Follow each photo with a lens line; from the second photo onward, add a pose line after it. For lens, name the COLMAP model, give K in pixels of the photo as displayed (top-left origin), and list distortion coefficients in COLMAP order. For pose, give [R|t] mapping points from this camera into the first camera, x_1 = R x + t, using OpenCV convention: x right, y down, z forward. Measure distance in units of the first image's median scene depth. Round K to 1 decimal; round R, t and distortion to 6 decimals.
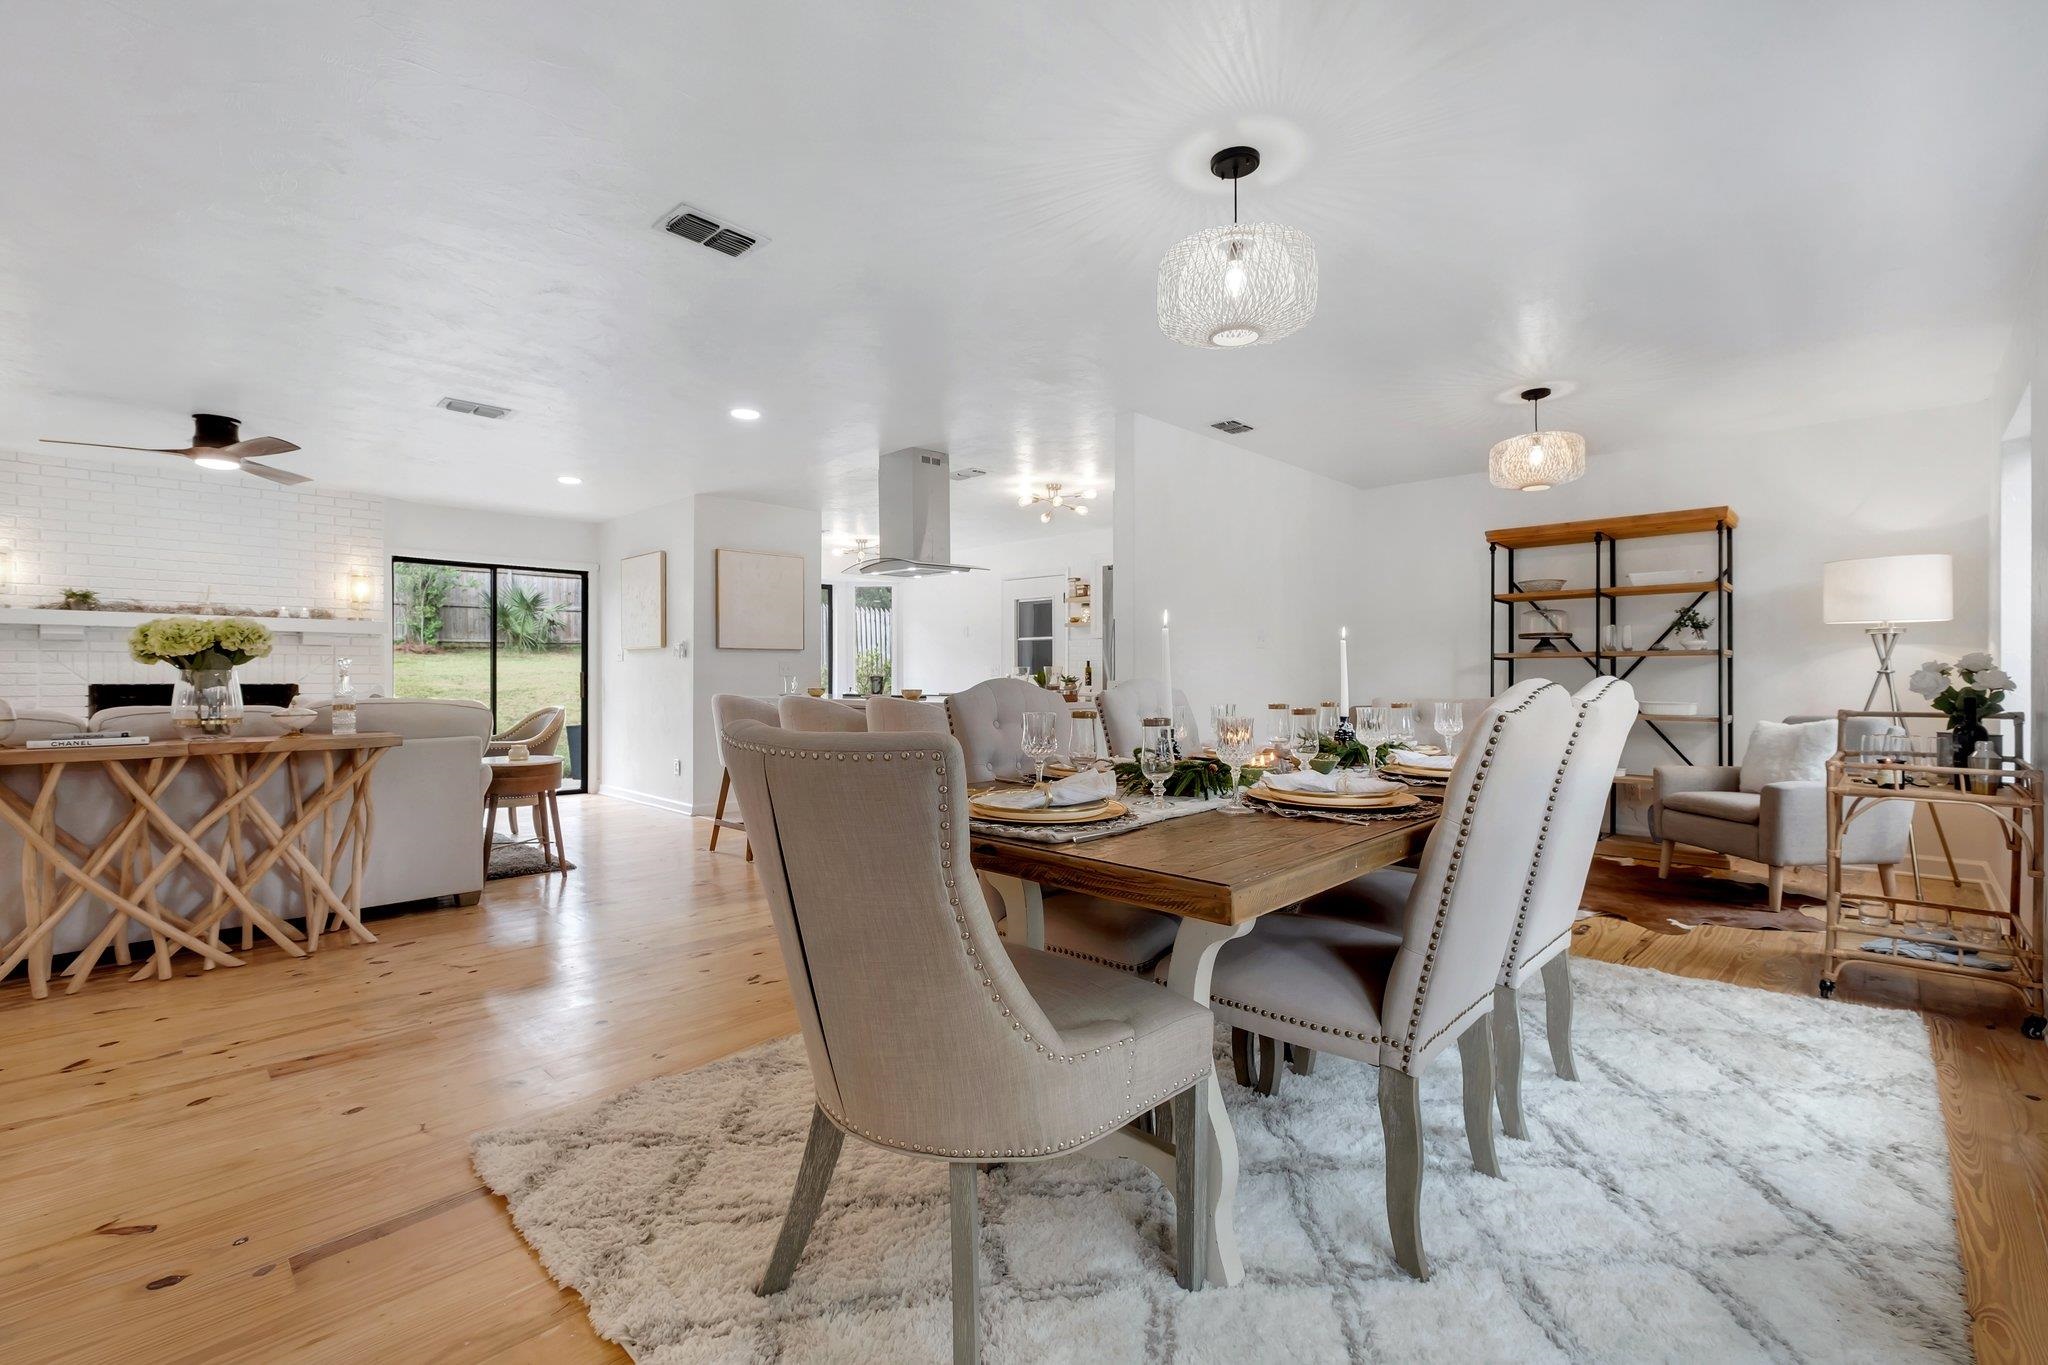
lens RADIAL K [[901.3, 0, 1012.2], [0, 901.3, 677.5], [0, 0, 1]] dist [-0.006887, -0.000373]
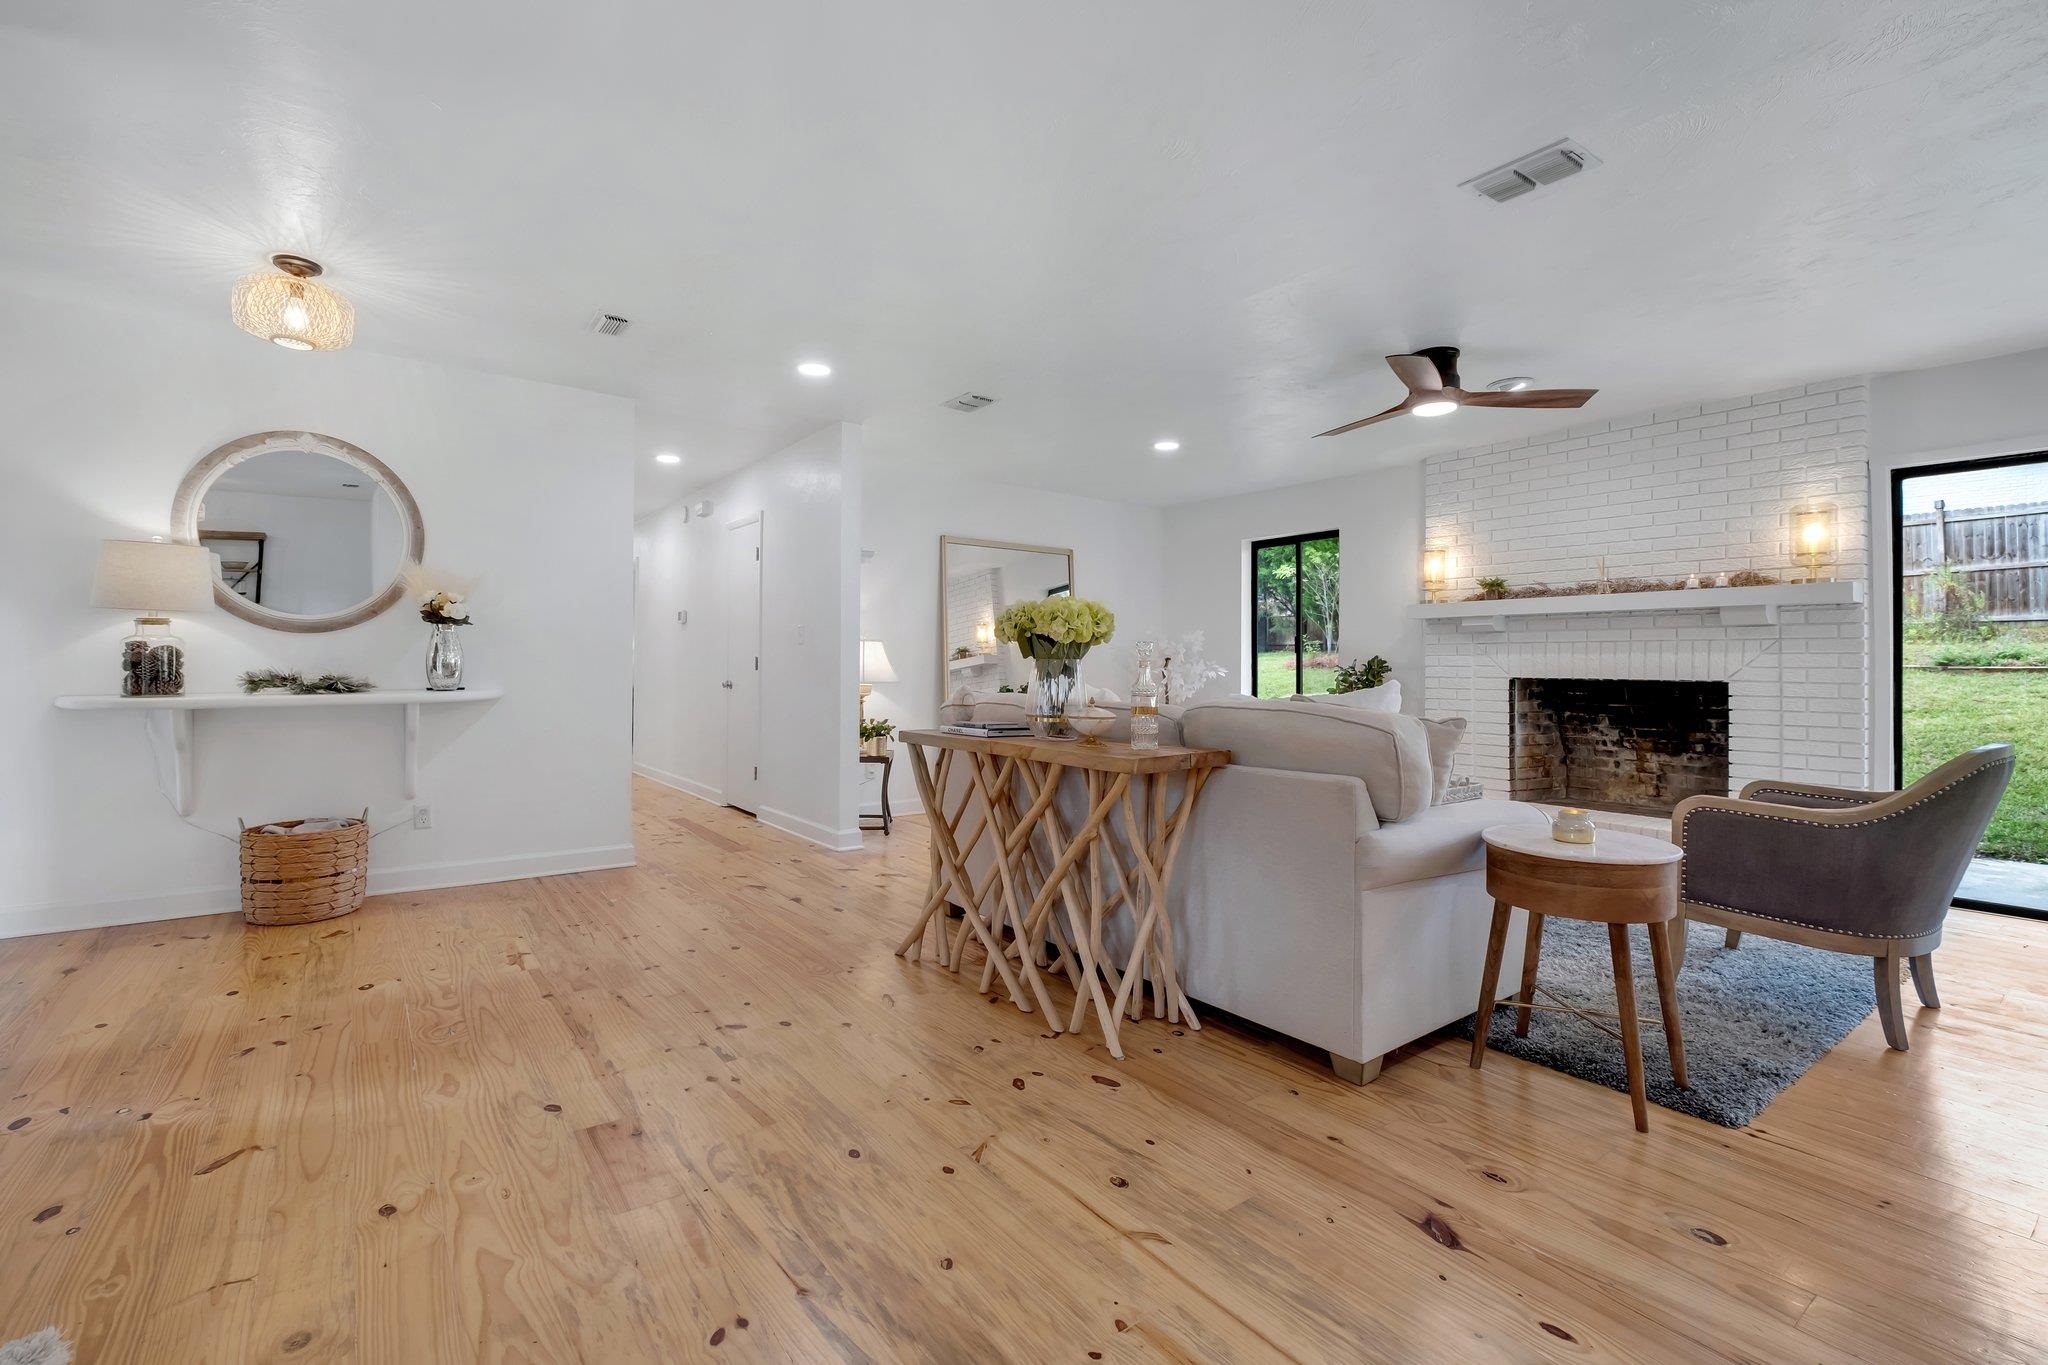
lens RADIAL K [[902.5, 0, 1004.9], [0, 902.5, 656.3], [0, 0, 1]] dist [-0.010906, 0.003528]
pose [[-0.161649, -0.011712, -0.986779, -0.021112], [-0.008053, 0.999912, -0.010549, -0.001261], [0.986815, 0.006242, -0.161729, 0.998530]]
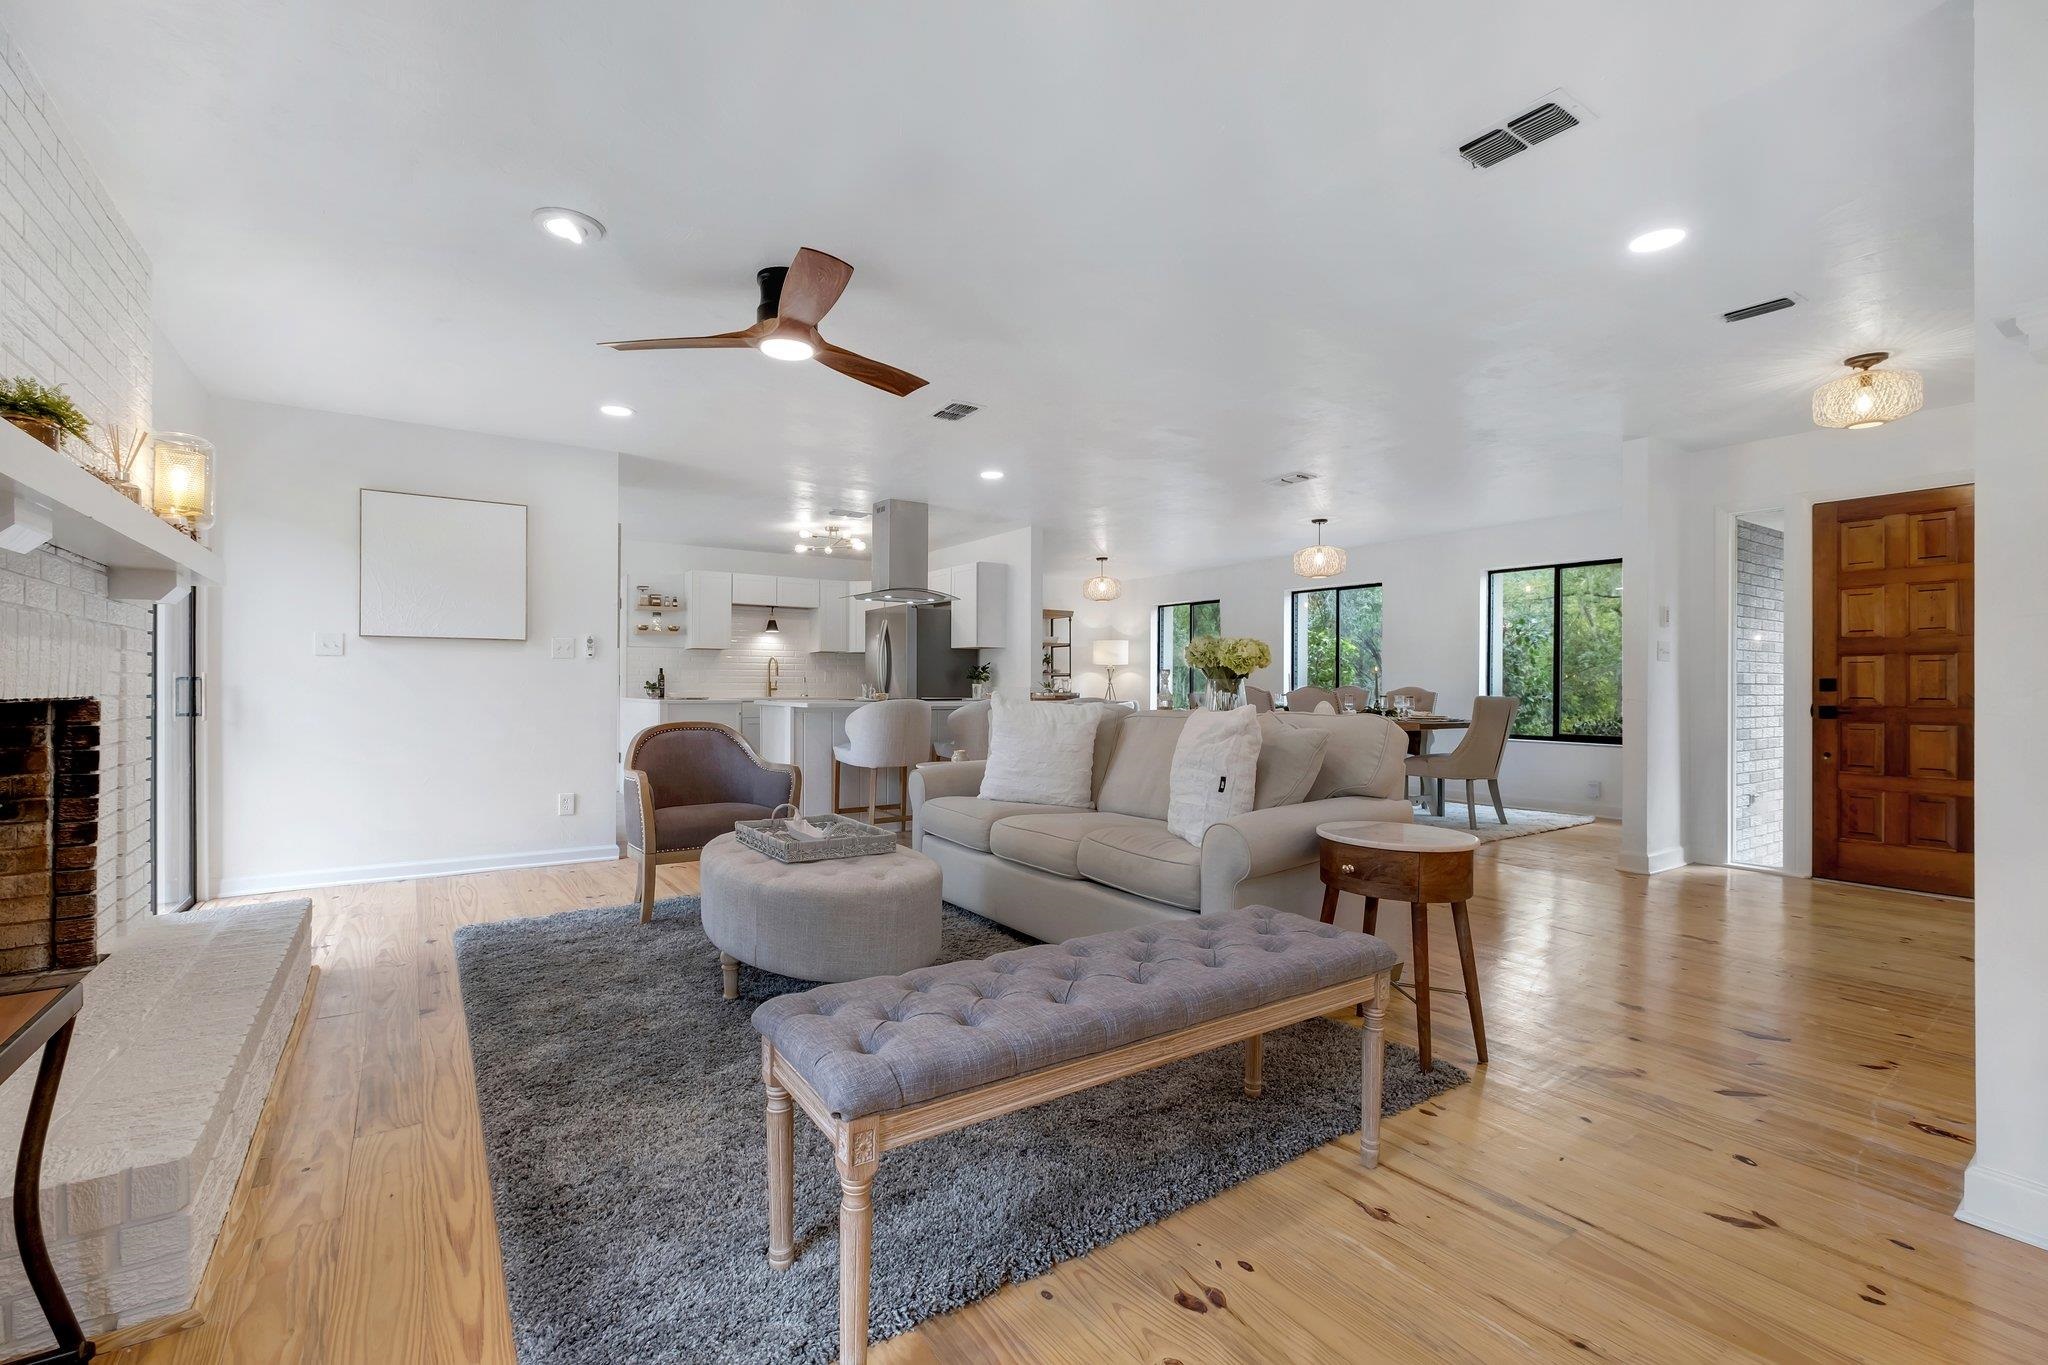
lens RADIAL K [[886.9, 0, 1021.7], [0, 886.9, 685.8], [0, 0, 1]] dist [-0.007767, -0.000044]
pose [[0.189391, 0.001842, 0.981900, -1.969135], [-0.002364, 0.999996, -0.001420, 0.003308], [-0.981899, -0.002052, 0.189394, 0.956194]]
